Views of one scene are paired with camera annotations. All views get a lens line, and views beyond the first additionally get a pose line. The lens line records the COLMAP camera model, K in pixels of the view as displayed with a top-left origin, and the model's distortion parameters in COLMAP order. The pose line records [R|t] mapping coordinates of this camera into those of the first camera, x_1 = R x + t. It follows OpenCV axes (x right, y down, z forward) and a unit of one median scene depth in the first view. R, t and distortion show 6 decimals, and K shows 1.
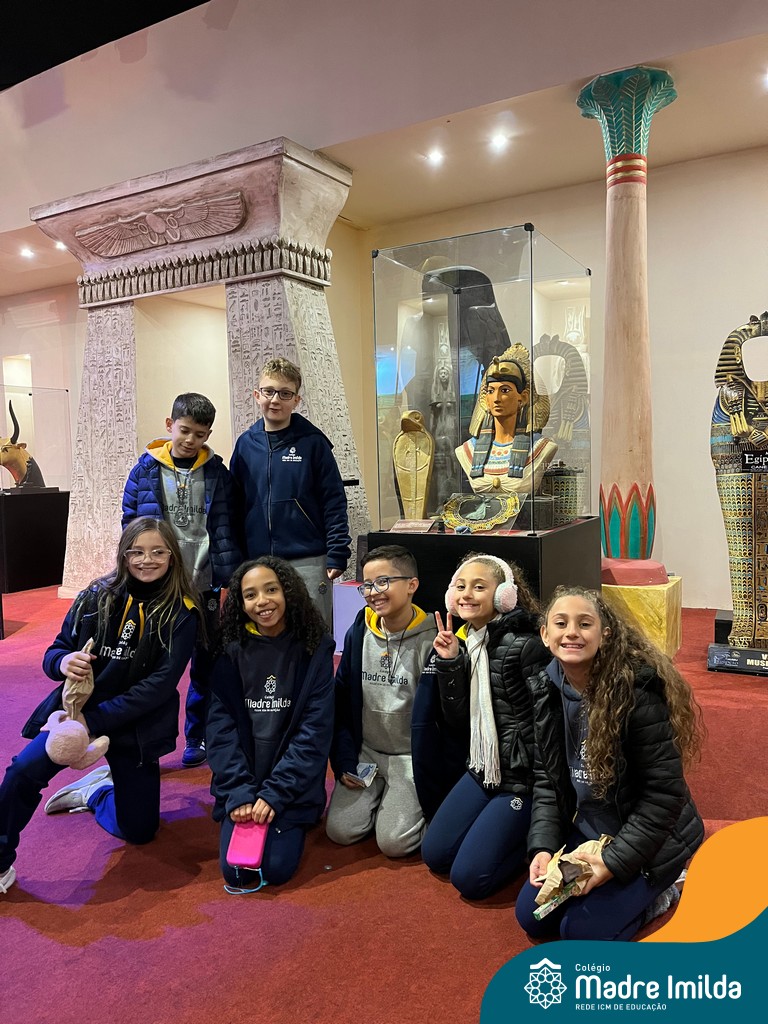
lens RADIAL K [[784.8, 0, 375.5], [0, 784.8, 505.6], [0, 0, 1]] dist [0.059928, -0.083926]
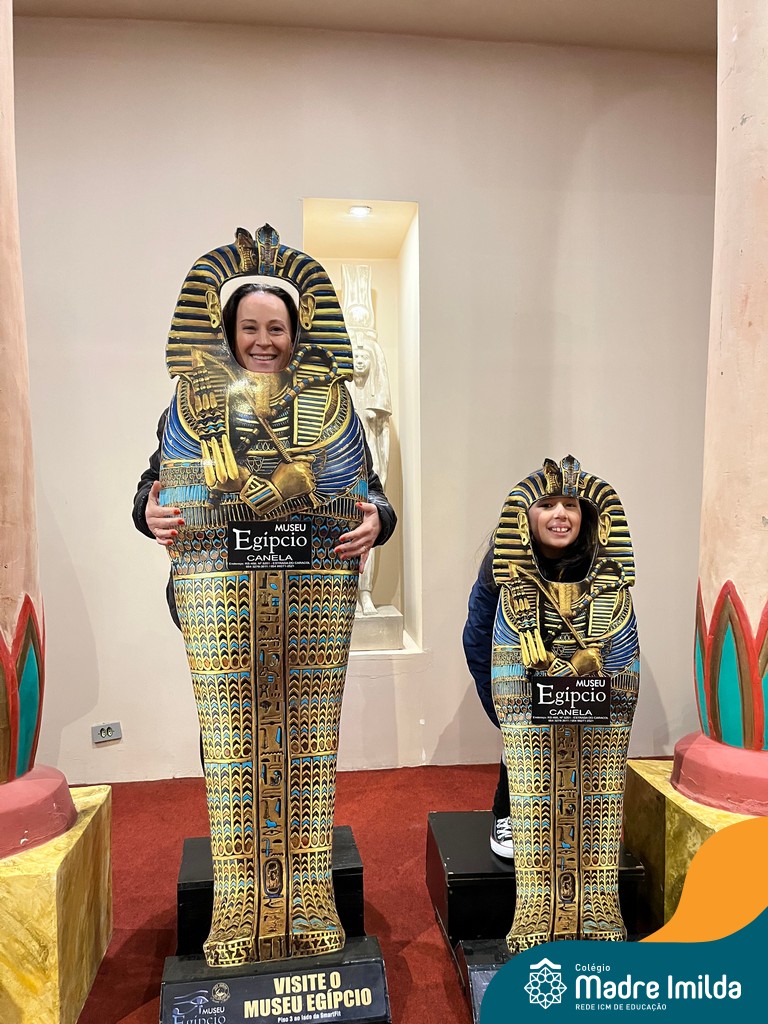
lens RADIAL K [[784.8, 0, 424.8], [0, 784.8, 516.1], [0, 0, 1]] dist [0.059928, -0.083926]
pose [[0.780718, -0.002497, 0.624878, 0.268620], [0.023509, 0.999401, -0.025379, -0.057932], [-0.624441, 0.034504, 0.780310, 0.576099]]
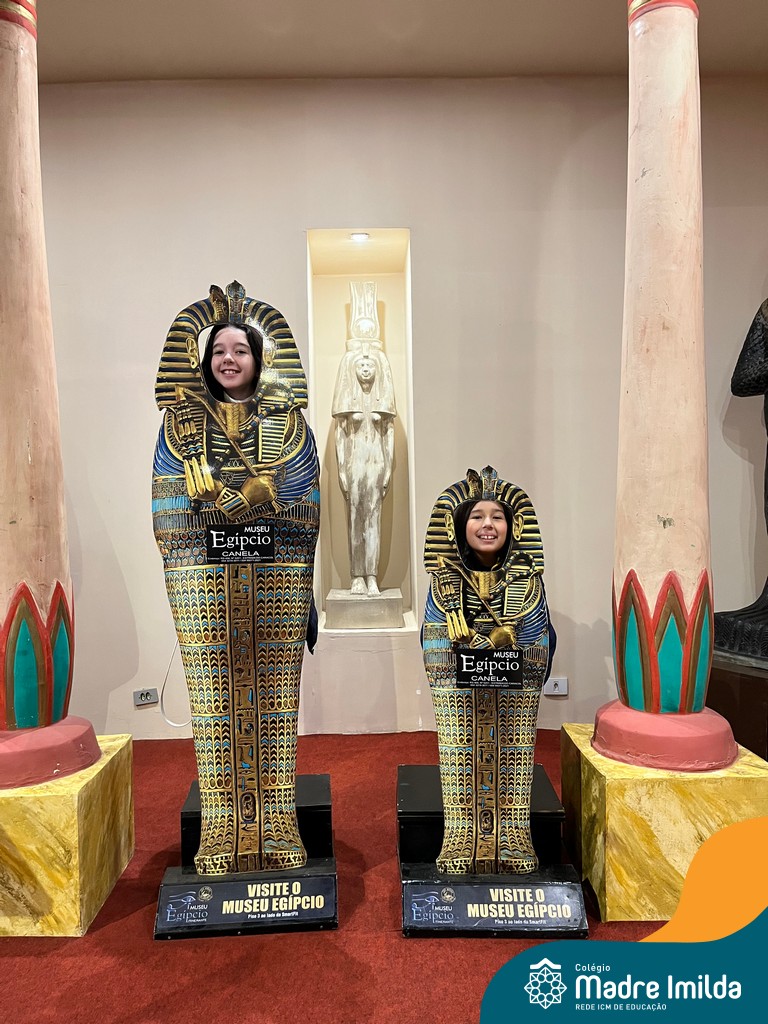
lens RADIAL K [[784.8, 0, 426.5], [0, 784.8, 524.6], [0, 0, 1]] dist [0.059928, -0.083926]
pose [[0.834674, -0.031488, 0.549844, 0.284070], [0.033097, 0.999428, 0.006993, -0.067682], [-0.549749, 0.012361, 0.835238, 0.444456]]
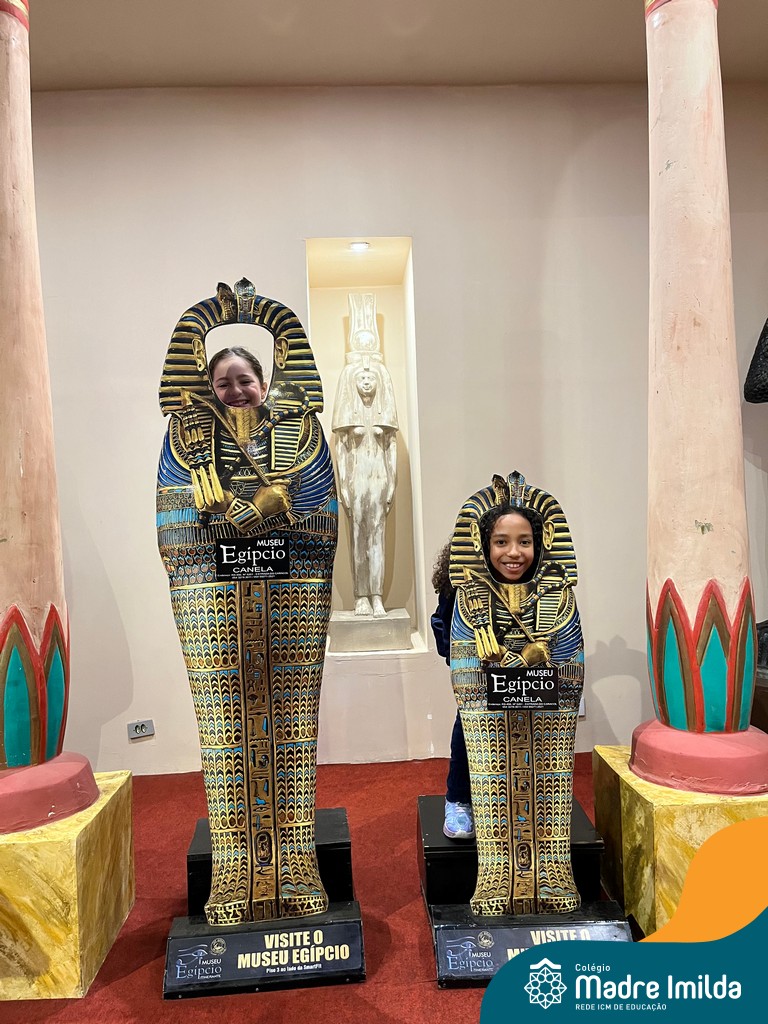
lens RADIAL K [[784.8, 0, 430.2], [0, 784.8, 517.8], [0, 0, 1]] dist [0.059928, -0.083926]
pose [[0.818578, -0.024322, 0.573881, 0.280126], [0.051747, 0.998163, -0.031508, -0.059040], [-0.572060, 0.055489, 0.818333, 0.492568]]
